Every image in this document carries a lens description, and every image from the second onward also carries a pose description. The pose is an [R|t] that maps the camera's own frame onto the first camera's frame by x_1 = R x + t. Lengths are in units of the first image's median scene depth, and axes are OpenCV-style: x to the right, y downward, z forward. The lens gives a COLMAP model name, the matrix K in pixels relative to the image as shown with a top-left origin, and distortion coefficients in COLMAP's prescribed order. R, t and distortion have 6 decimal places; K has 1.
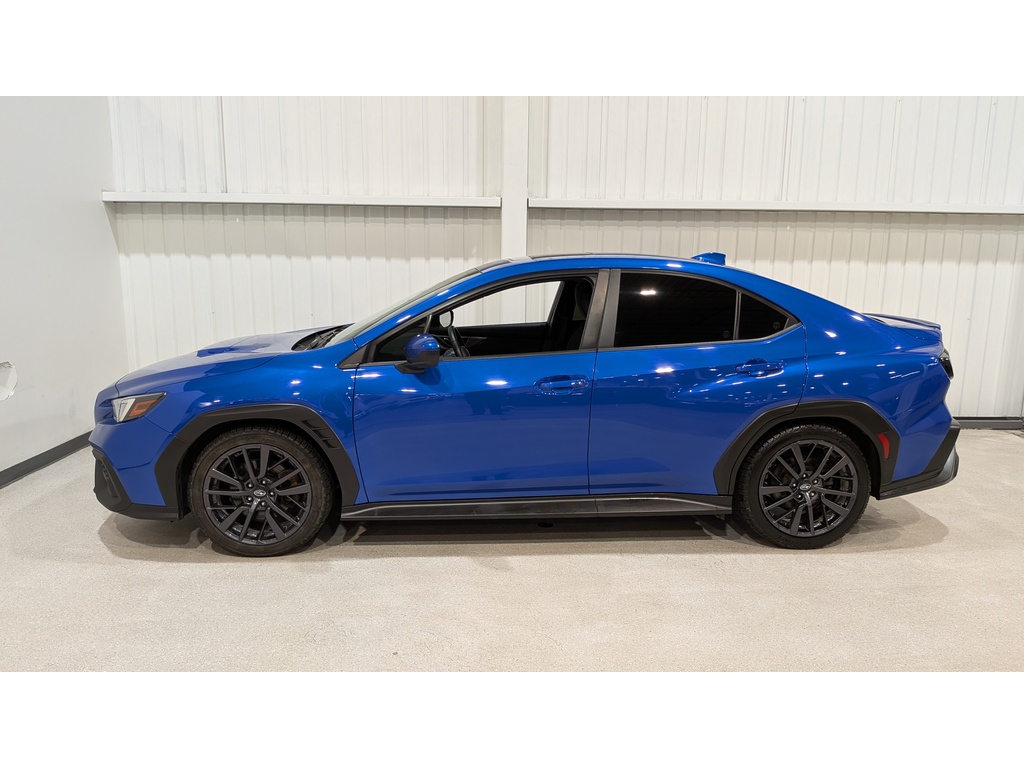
lens RADIAL K [[770.5, 0, 517.8], [0, 770.5, 396.4], [0, 0, 1]] dist [0.089610, -0.182237]
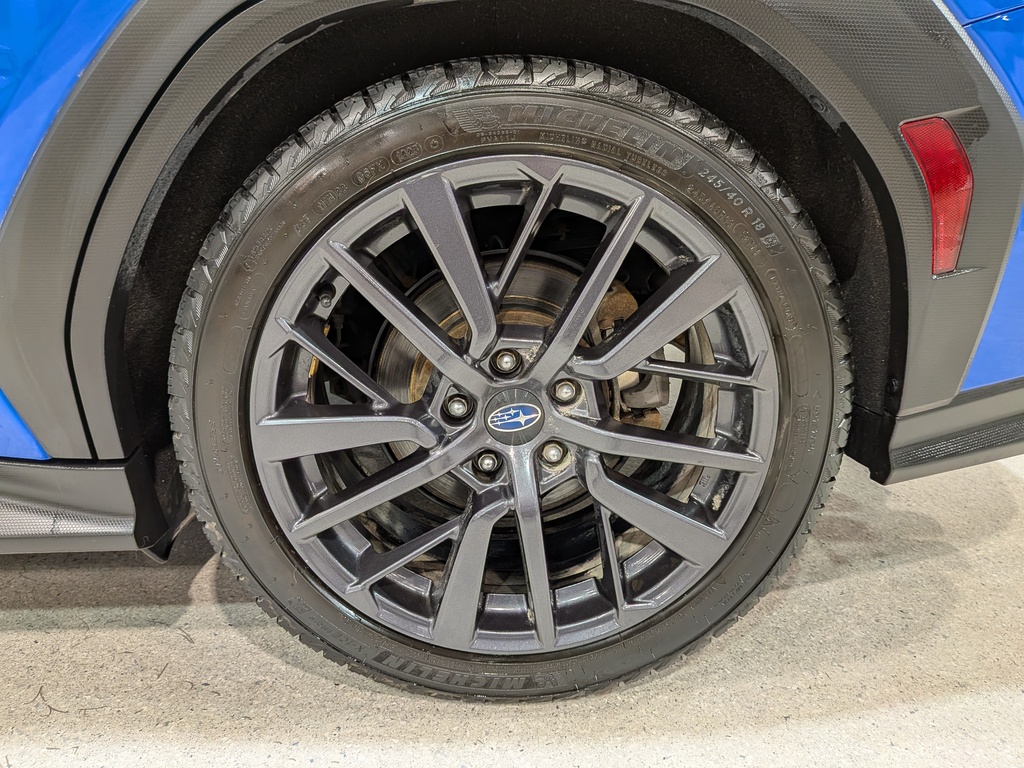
lens RADIAL K [[770.5, 0, 517.8], [0, 770.5, 396.4], [0, 0, 1]] dist [0.089610, -0.182237]
pose [[0.999934, 0.009972, -0.005774, 0.373031], [-0.008878, 0.986161, 0.165554, 0.078953], [0.007345, -0.165492, 0.986184, 0.811105]]
